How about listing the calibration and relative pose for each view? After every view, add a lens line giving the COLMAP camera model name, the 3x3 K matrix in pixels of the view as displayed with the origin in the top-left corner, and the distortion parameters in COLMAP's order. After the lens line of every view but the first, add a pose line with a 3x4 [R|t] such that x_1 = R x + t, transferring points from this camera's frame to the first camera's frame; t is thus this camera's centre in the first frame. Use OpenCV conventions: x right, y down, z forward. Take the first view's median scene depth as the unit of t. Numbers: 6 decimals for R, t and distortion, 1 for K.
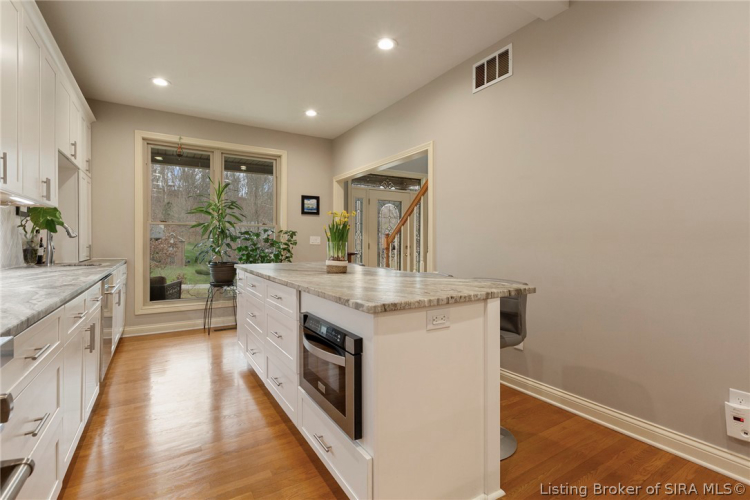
lens RADIAL K [[357.9, 0, 377.7], [0, 357.9, 244.7], [0, 0, 1]] dist [-0.001281, -0.000148]
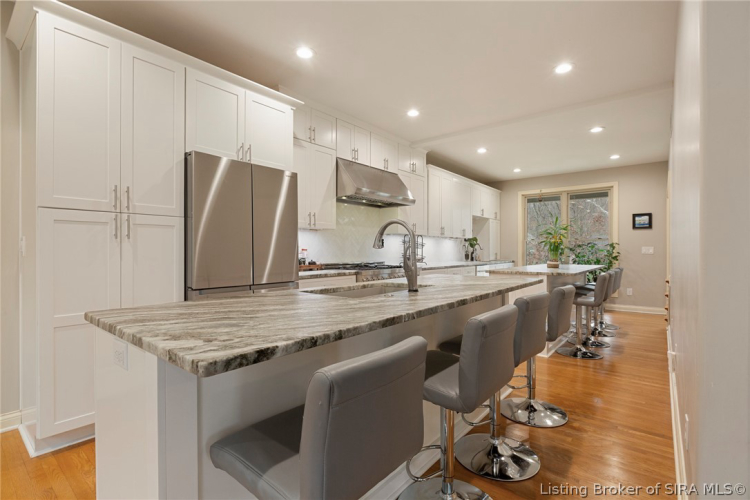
lens RADIAL K [[351.0, 0, 375.0], [0, 351.0, 250.0], [0, 0, 1]] dist [-0.004474, -0.000827]
pose [[0.334566, -0.001167, -0.942372, 0.915413], [-0.005535, 0.999980, -0.003203, -0.005156], [0.942356, 0.006288, 0.334553, -0.367177]]
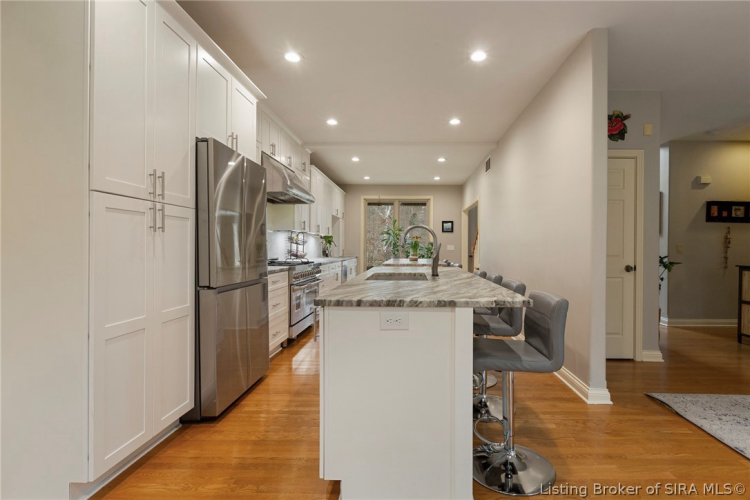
lens RADIAL K [[368.9, 0, 405.3], [0, 368.9, 250.1], [0, 0, 1]] dist [-0.002447, -0.000310]
pose [[0.849876, 0.007211, -0.526933, 0.805268], [-0.007799, 0.999969, 0.001106, -0.000934], [0.526925, 0.003169, 0.849906, -0.828511]]
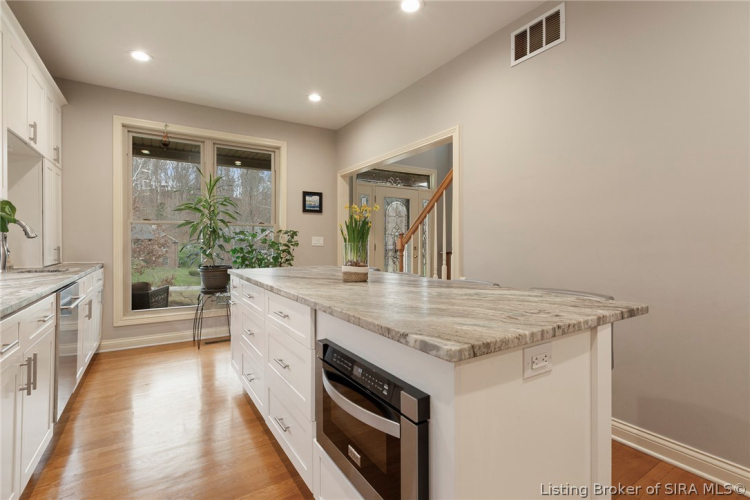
lens RADIAL K [[357.9, 0, 377.7], [0, 357.9, 244.7], [0, 0, 1]] dist [-0.001281, -0.000148]
pose [[0.999908, -0.001727, 0.013464, -0.051295], [0.001758, 0.999996, -0.002236, -0.001108], [-0.013460, 0.002260, 0.999907, 0.134007]]
